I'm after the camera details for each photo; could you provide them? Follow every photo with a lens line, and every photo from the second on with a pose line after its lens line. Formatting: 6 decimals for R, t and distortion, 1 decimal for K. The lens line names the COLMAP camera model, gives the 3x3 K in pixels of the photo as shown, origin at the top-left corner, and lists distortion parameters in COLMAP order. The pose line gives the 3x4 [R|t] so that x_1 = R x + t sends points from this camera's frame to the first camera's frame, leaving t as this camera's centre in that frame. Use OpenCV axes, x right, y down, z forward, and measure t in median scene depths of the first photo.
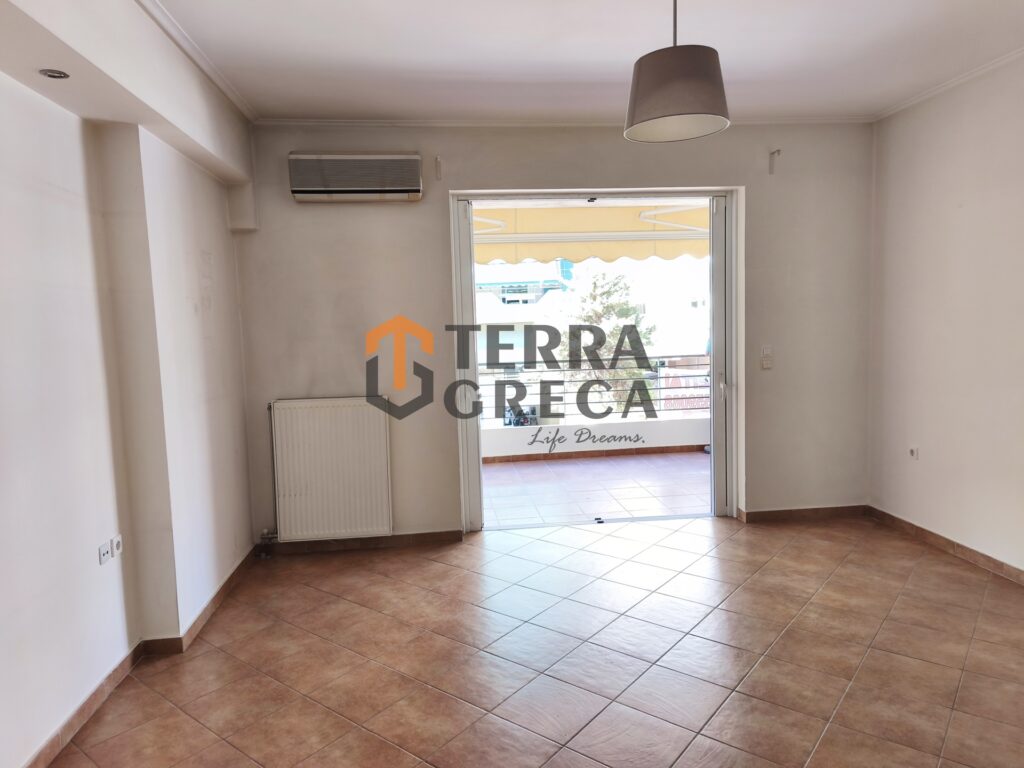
lens RADIAL K [[667.5, 0, 494.3], [0, 667.5, 361.3], [0, 0, 1]] dist [0.062575, -0.056751]
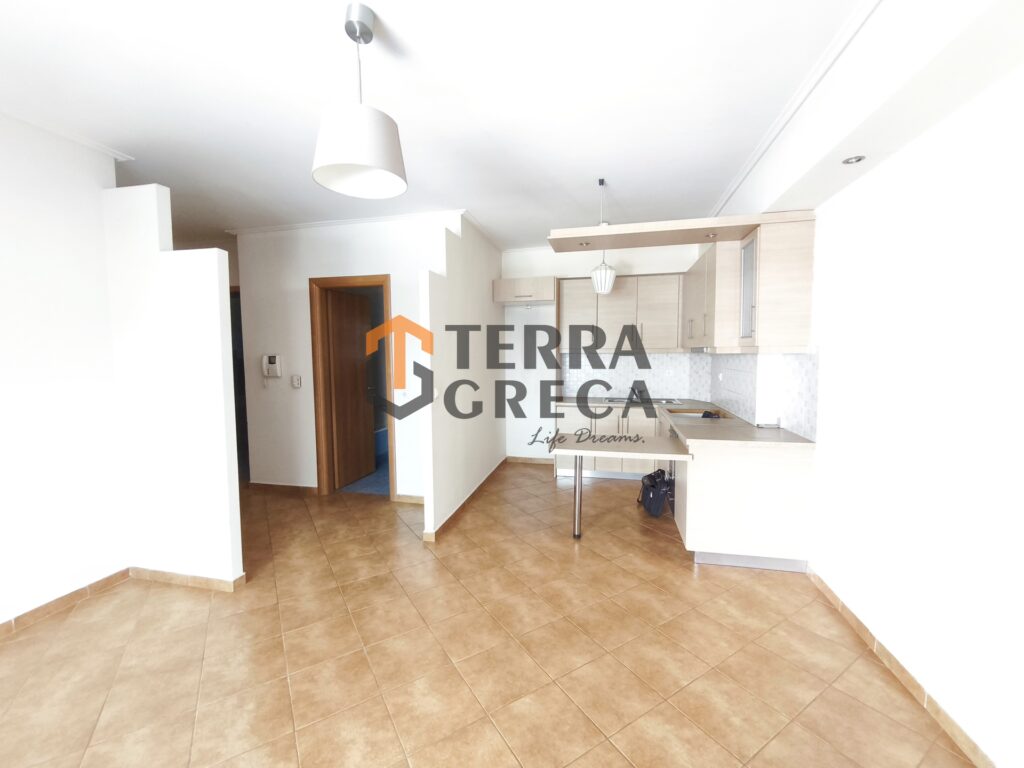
lens RADIAL K [[425.4, 0, 511.2], [0, 425.4, 382.3], [0, 0, 1]] dist [-0.004573, 0.000314]
pose [[-0.949609, 0.022555, 0.312624, -0.100138], [0.061520, 0.991419, 0.115342, -0.049920], [-0.307340, 0.128762, -0.942848, 0.885372]]
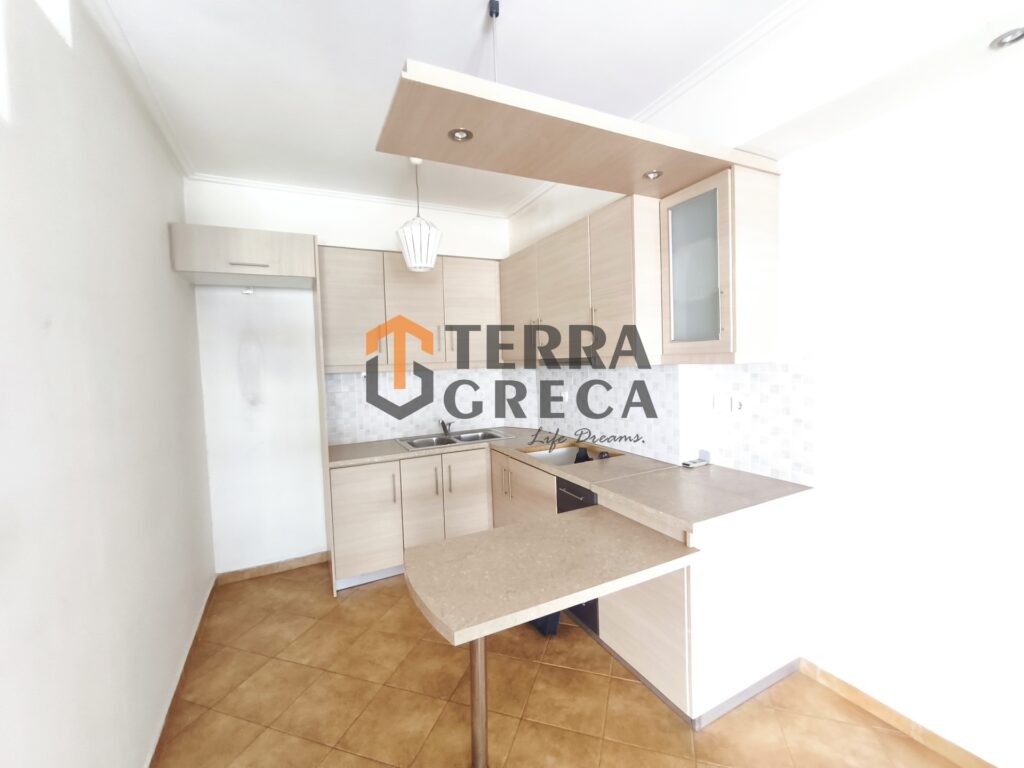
lens RADIAL K [[424.0, 0, 508.7], [0, 424.0, 382.0], [0, 0, 1]] dist [-0.004068, -0.000579]
pose [[-0.928085, 0.087464, -0.361951, 0.116539], [0.047636, 0.991924, 0.117550, -0.036993], [0.369309, 0.091855, -0.924756, 0.443690]]
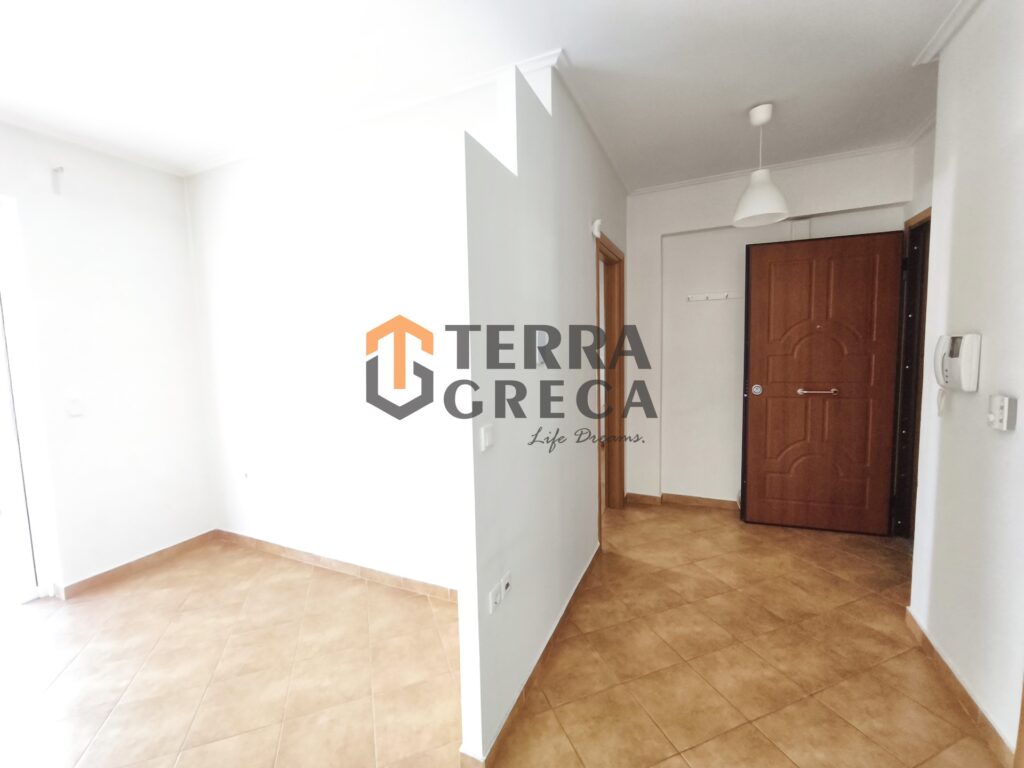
lens RADIAL K [[425.4, 0, 511.2], [0, 425.4, 382.3], [0, 0, 1]] dist [-0.004573, 0.000314]
pose [[0.497413, -0.047600, 0.866207, 0.222438], [0.057880, 0.998090, 0.021610, -0.019146], [-0.865581, 0.039387, 0.499218, 0.246344]]
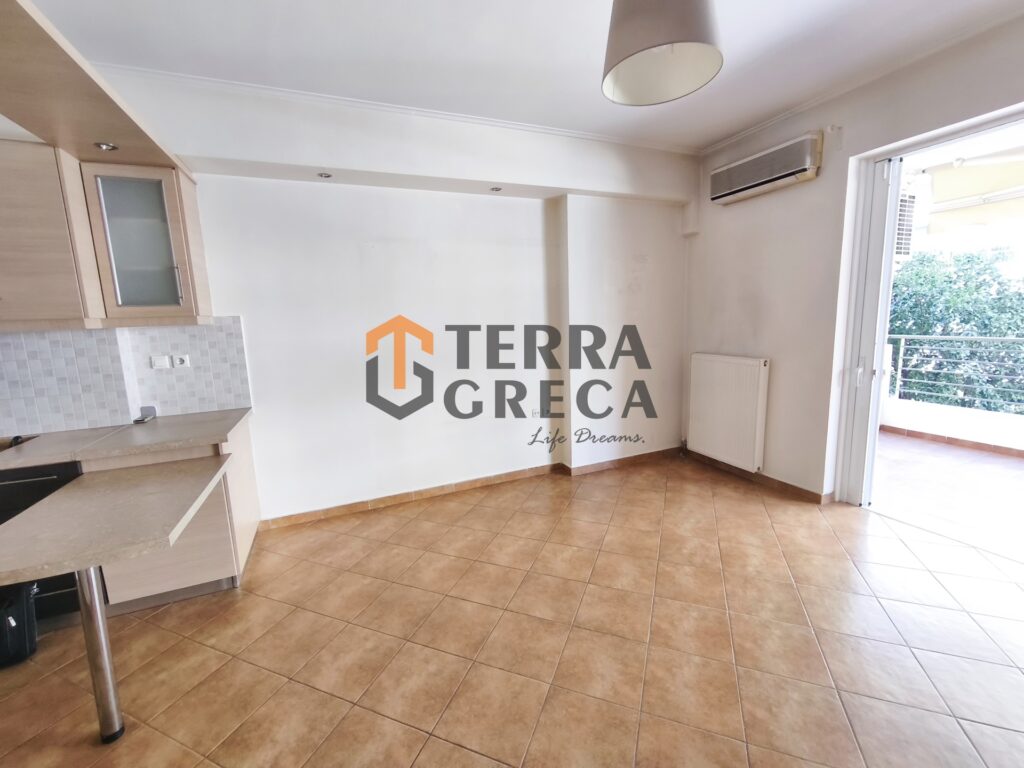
lens RADIAL K [[425.4, 0, 511.2], [0, 425.4, 382.3], [0, 0, 1]] dist [-0.004573, 0.000314]
pose [[0.306870, 0.172706, -0.935951, 0.424705], [-0.028914, 0.984636, 0.172210, -0.027760], [0.951312, -0.025784, 0.307149, 0.349818]]
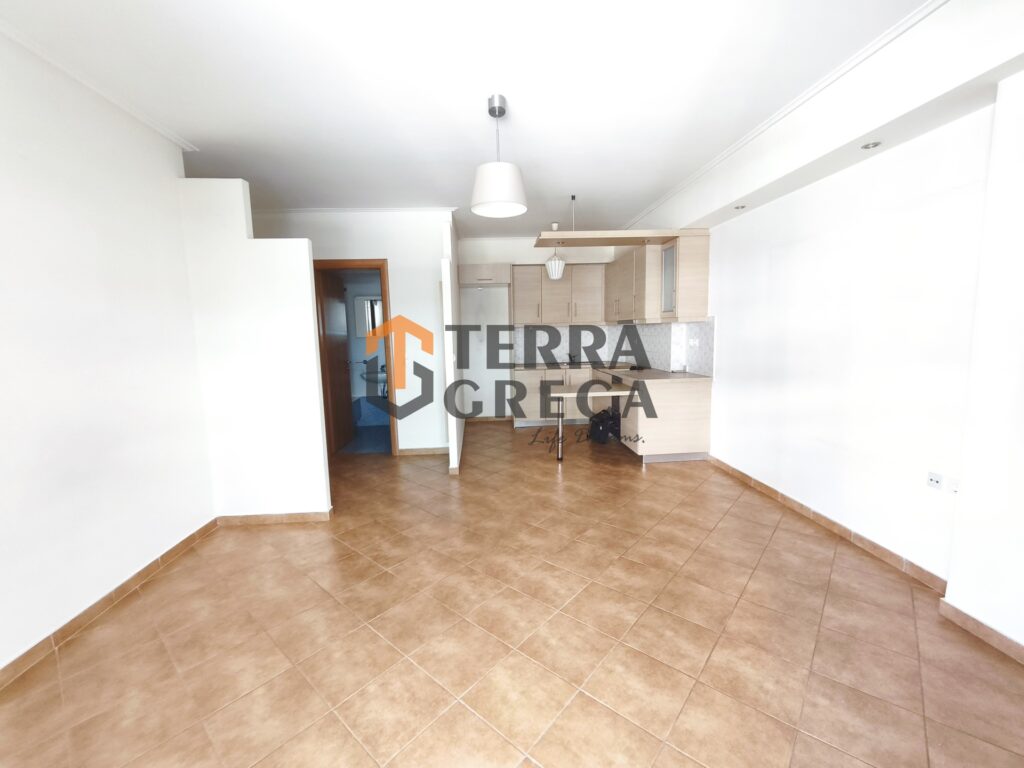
lens RADIAL K [[425.4, 0, 511.2], [0, 425.4, 382.3], [0, 0, 1]] dist [-0.004573, 0.000314]
pose [[-0.997819, 0.060882, 0.025493, 0.123460], [0.064485, 0.981589, 0.179791, -0.060911], [-0.014077, 0.181043, -0.983374, 1.170242]]
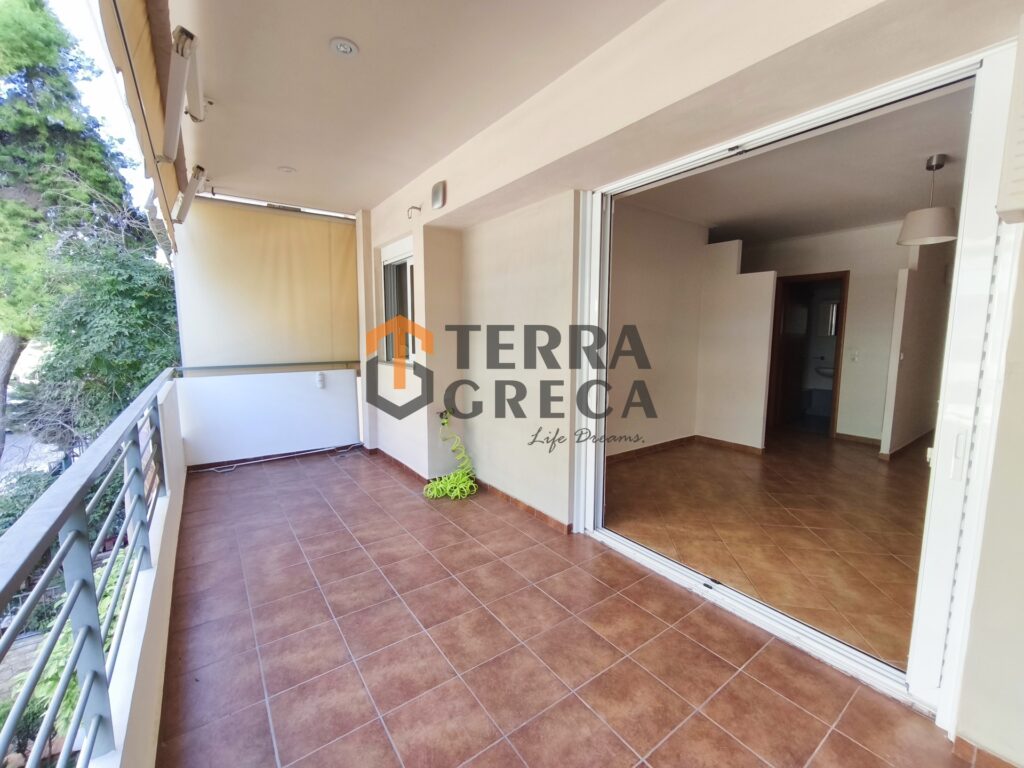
lens RADIAL K [[425.7, 0, 510.7], [0, 425.7, 381.1], [0, 0, 1]] dist [-0.004974, 0.000768]
pose [[-0.512650, -0.062510, 0.856319, -0.149050], [0.066839, 0.991414, 0.112385, -0.076662], [-0.855992, 0.114850, -0.504070, 1.619089]]
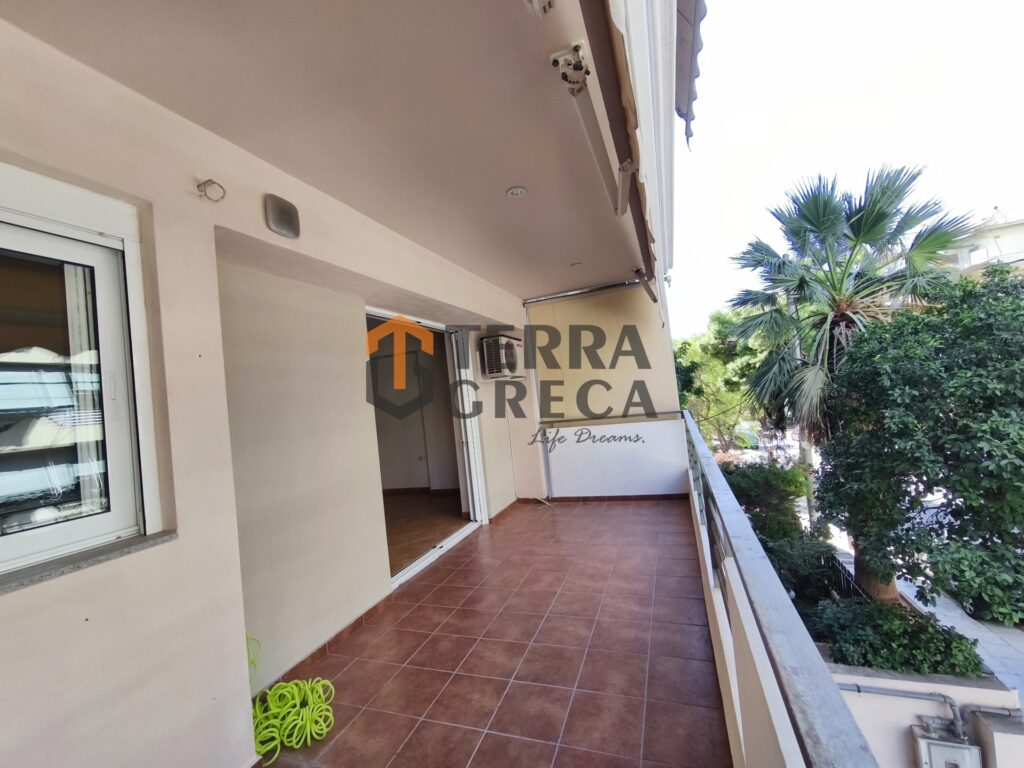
lens RADIAL K [[425.4, 0, 511.2], [0, 425.4, 382.3], [0, 0, 1]] dist [-0.004573, 0.000314]
pose [[-0.429154, 0.052943, -0.901679, 1.010033], [0.072901, 0.997054, 0.023845, -0.134688], [0.900285, -0.055500, -0.431749, 1.759203]]
